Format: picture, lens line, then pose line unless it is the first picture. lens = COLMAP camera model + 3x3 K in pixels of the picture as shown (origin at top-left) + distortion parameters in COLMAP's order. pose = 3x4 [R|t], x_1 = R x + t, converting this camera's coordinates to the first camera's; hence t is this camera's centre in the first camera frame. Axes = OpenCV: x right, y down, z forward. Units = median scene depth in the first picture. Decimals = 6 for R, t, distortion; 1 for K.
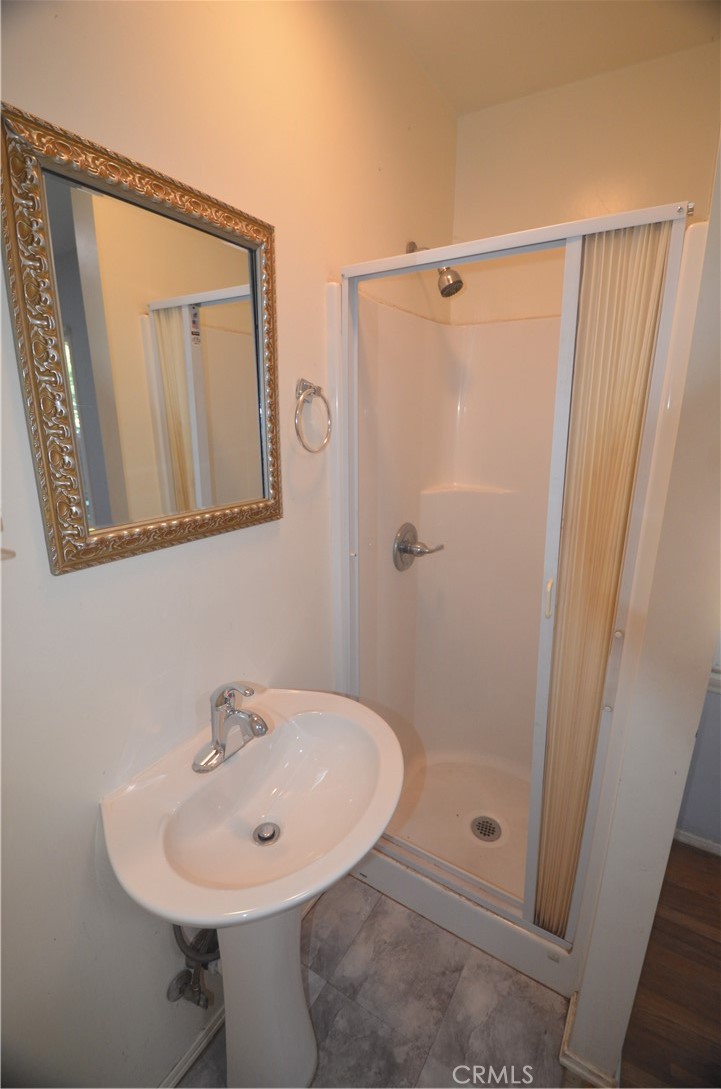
lens RADIAL K [[481.3, 0, 358.9], [0, 481.3, 548.6], [0, 0, 1]] dist [-0.004974, -0.002925]
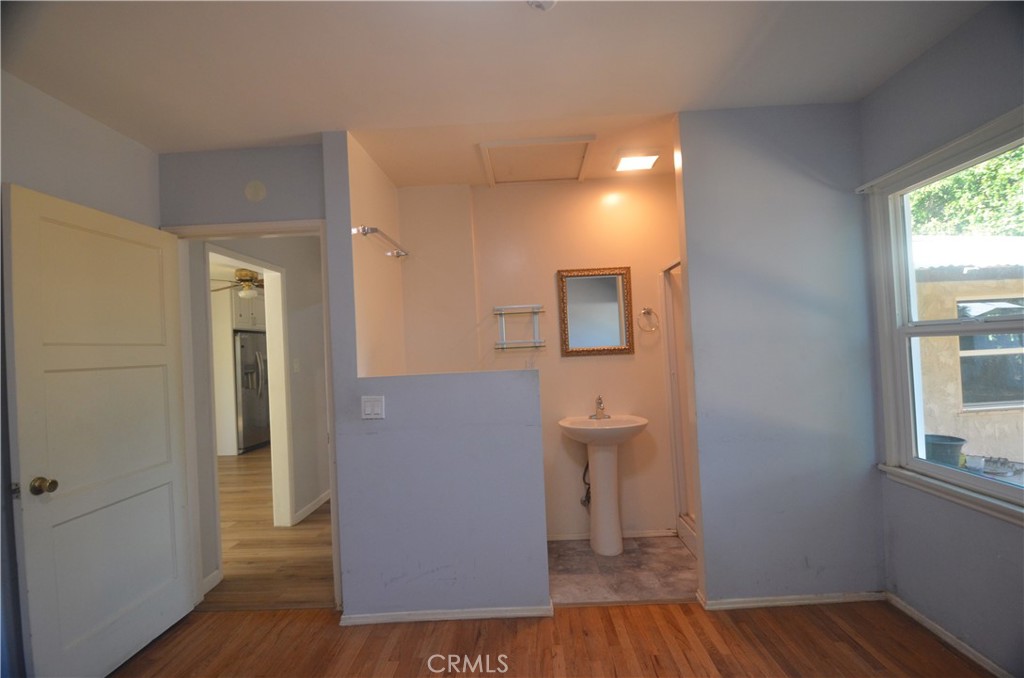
lens RADIAL K [[452.6, 0, 513.8], [0, 452.6, 339.9], [0, 0, 1]] dist [-0.004974, -0.002925]
pose [[0.504082, -0.039348, -0.862759, 1.700526], [-0.167652, 0.975501, -0.142443, 0.339885], [0.847228, 0.216446, 0.485136, -0.899358]]
